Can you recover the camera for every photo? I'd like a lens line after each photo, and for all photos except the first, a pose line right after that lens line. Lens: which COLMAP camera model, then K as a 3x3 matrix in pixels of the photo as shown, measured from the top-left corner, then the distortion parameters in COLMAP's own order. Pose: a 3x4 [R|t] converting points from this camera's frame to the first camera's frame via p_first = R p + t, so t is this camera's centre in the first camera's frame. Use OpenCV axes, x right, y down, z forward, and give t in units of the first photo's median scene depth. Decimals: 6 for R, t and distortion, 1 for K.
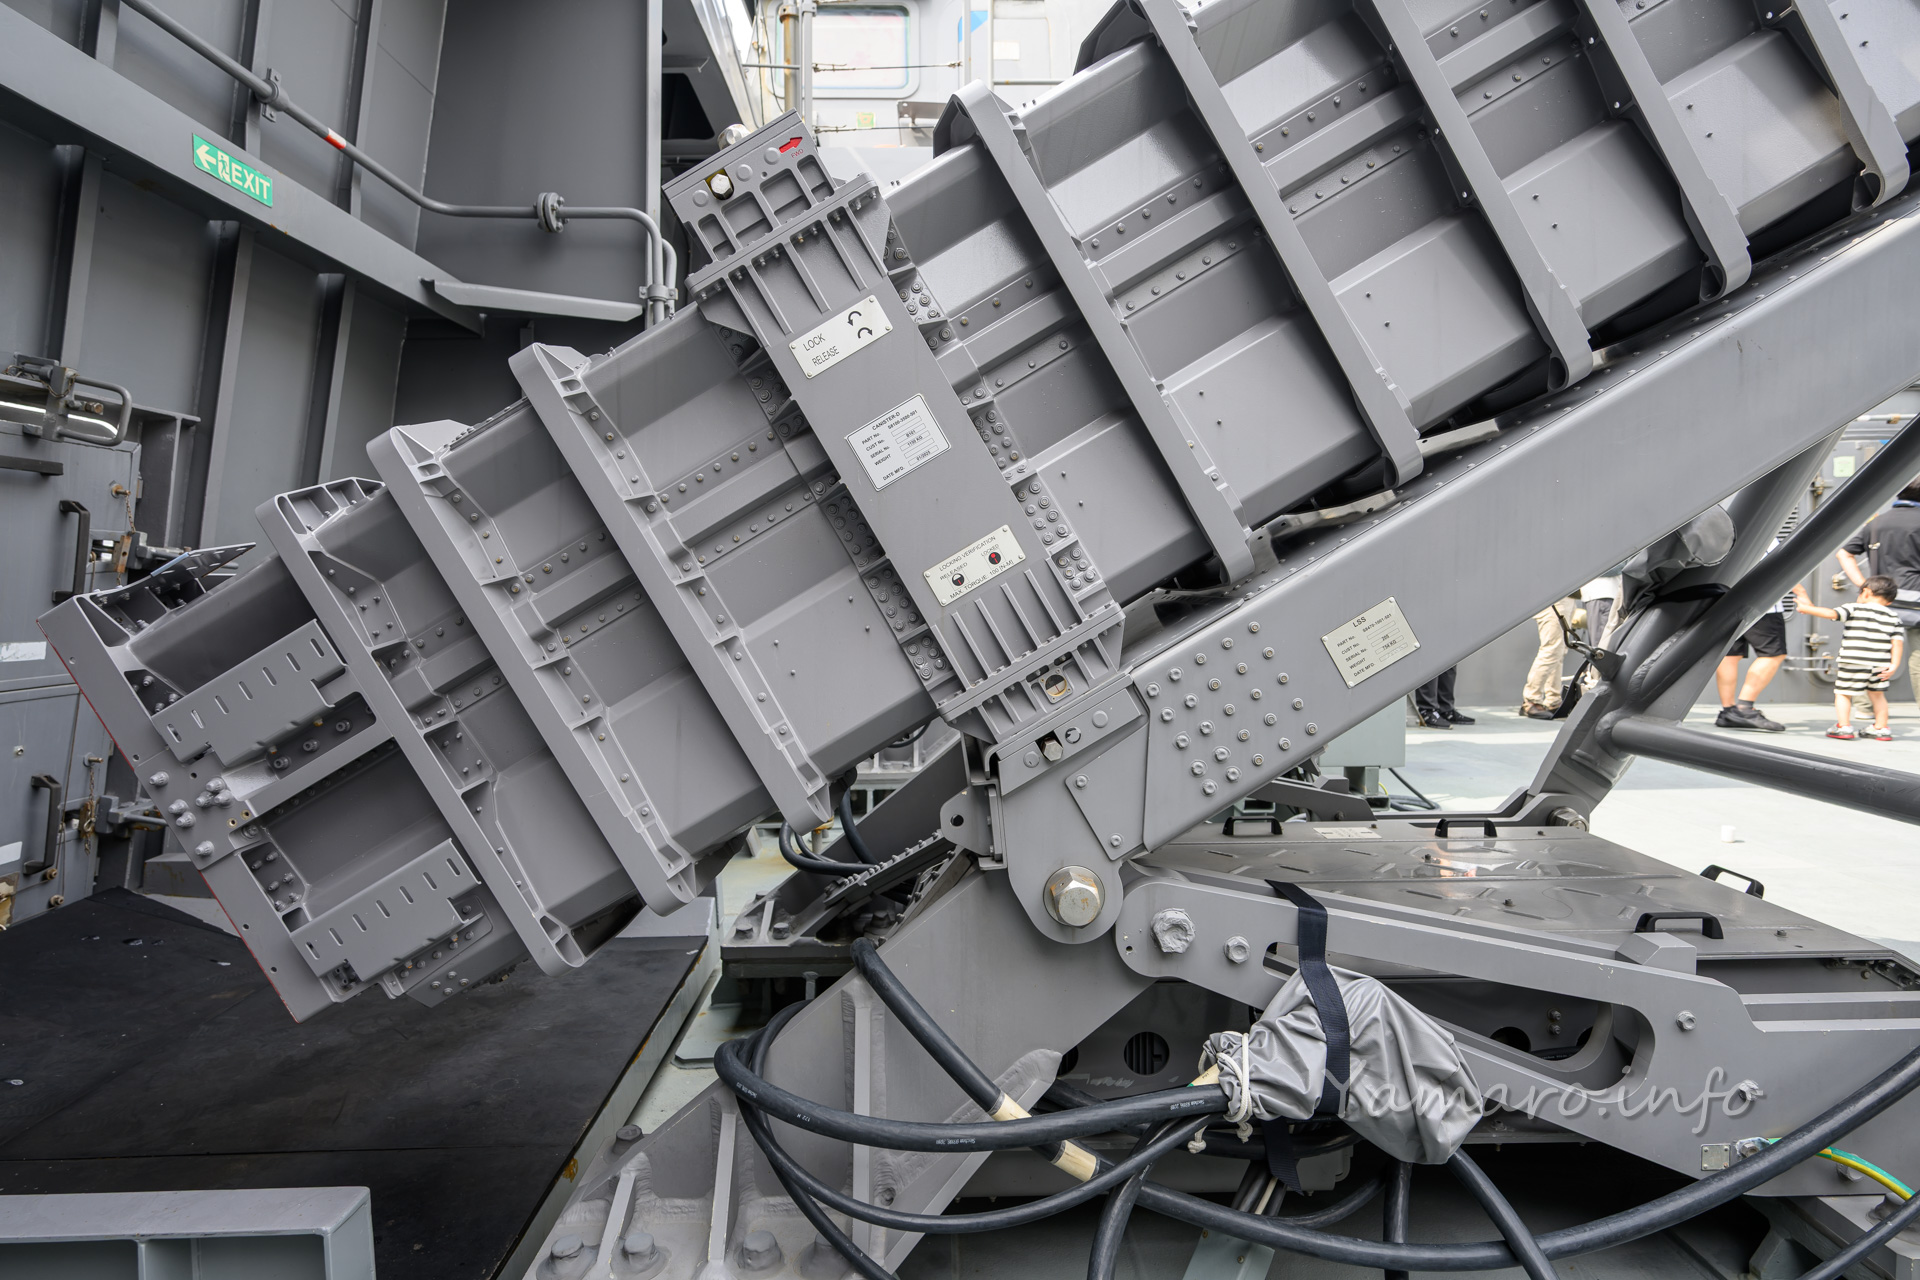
lens RADIAL K [[989.7, 0, 963.6], [0, 989.7, 641.4], [0, 0, 1]] dist [-0.003186, -0.000092]
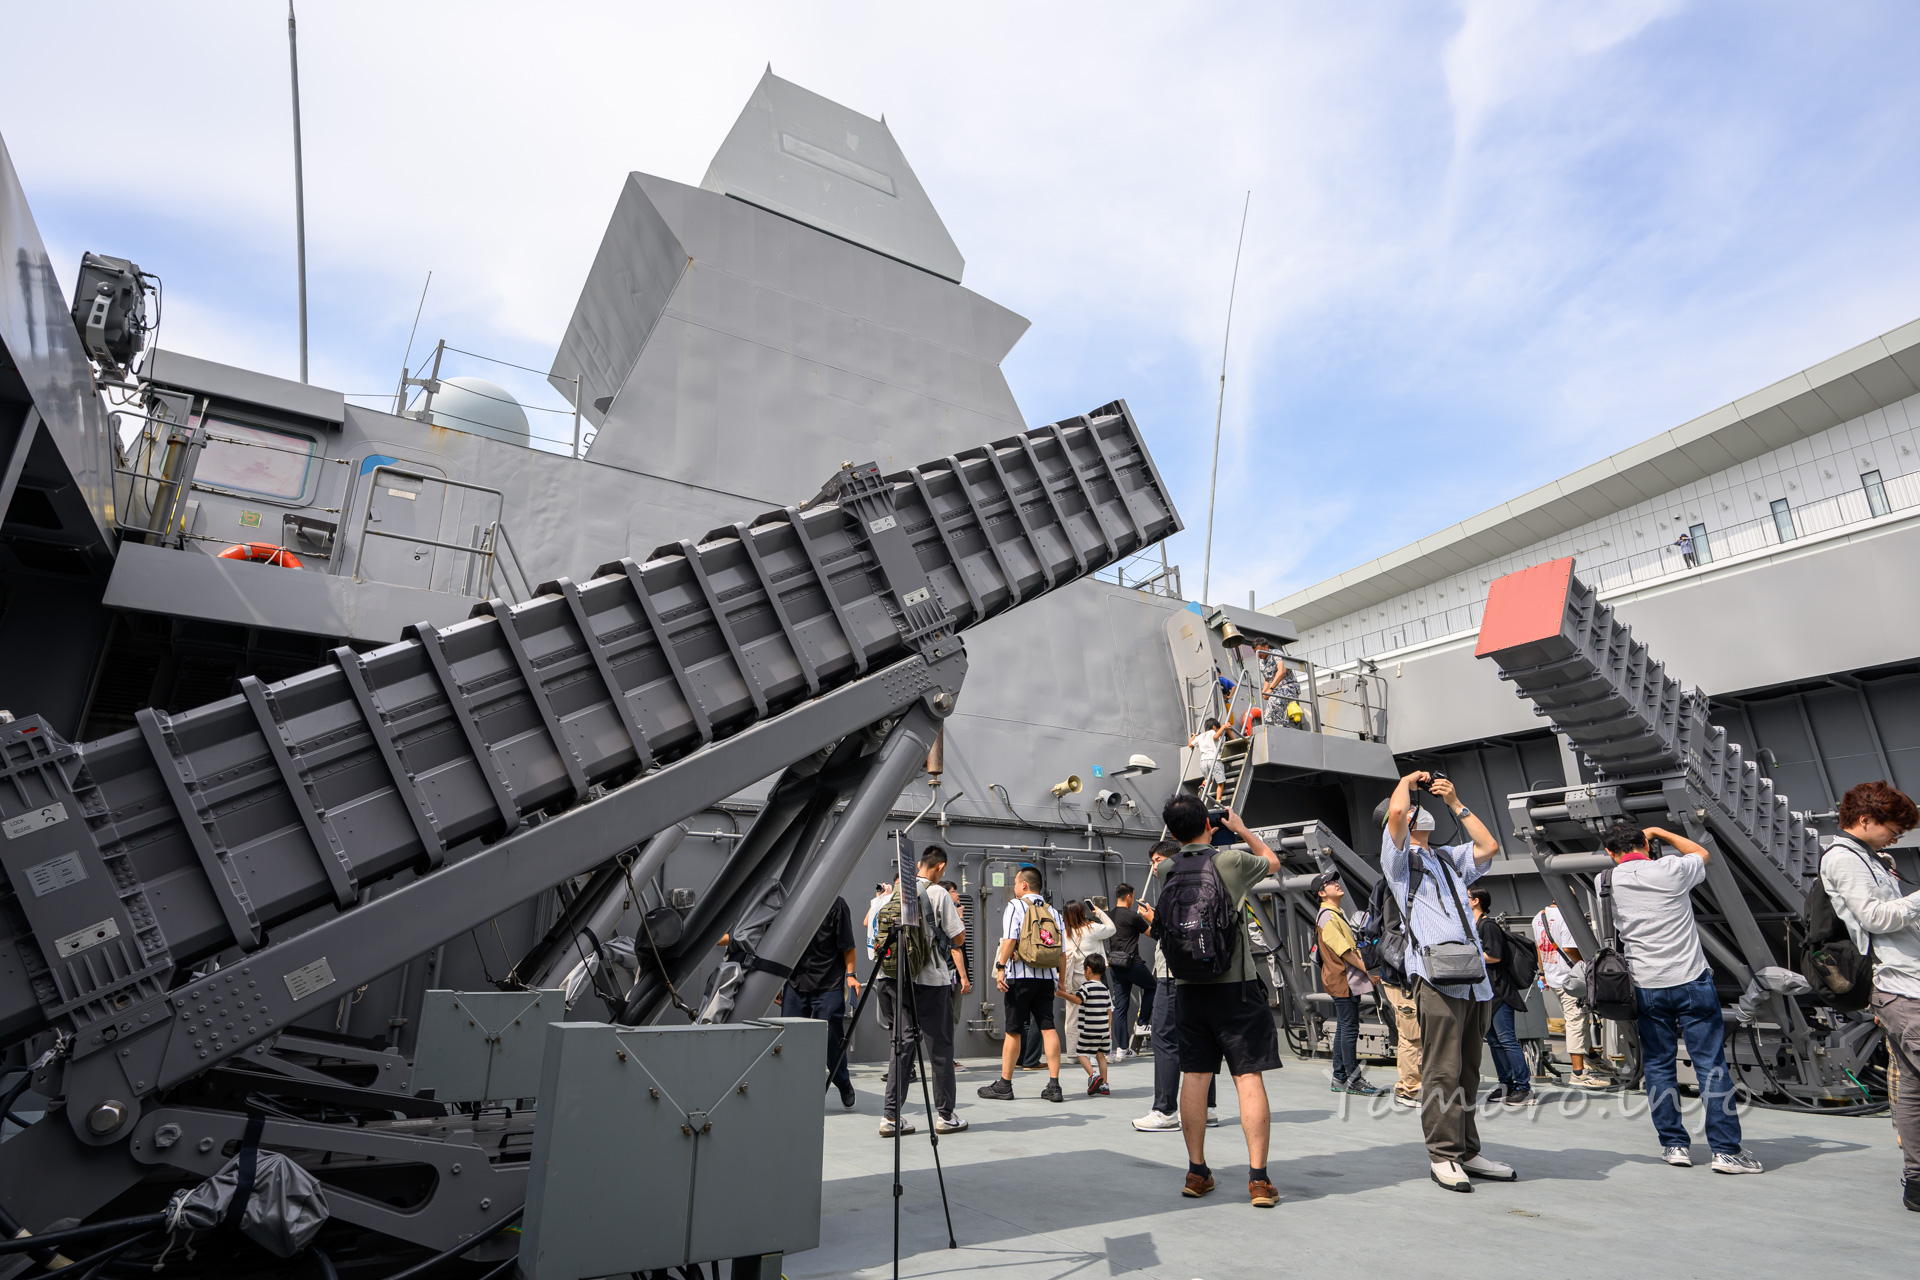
lens RADIAL K [[1030.3, 0, 958.4], [0, 1030.3, 634.4], [0, 0, 1]] dist [0.001056, 0.000539]
pose [[0.872397, 0.158508, 0.462384, 0.487961], [0.018110, 0.934830, -0.354633, 0.122251], [-0.488463, 0.317754, 0.812672, -1.767302]]
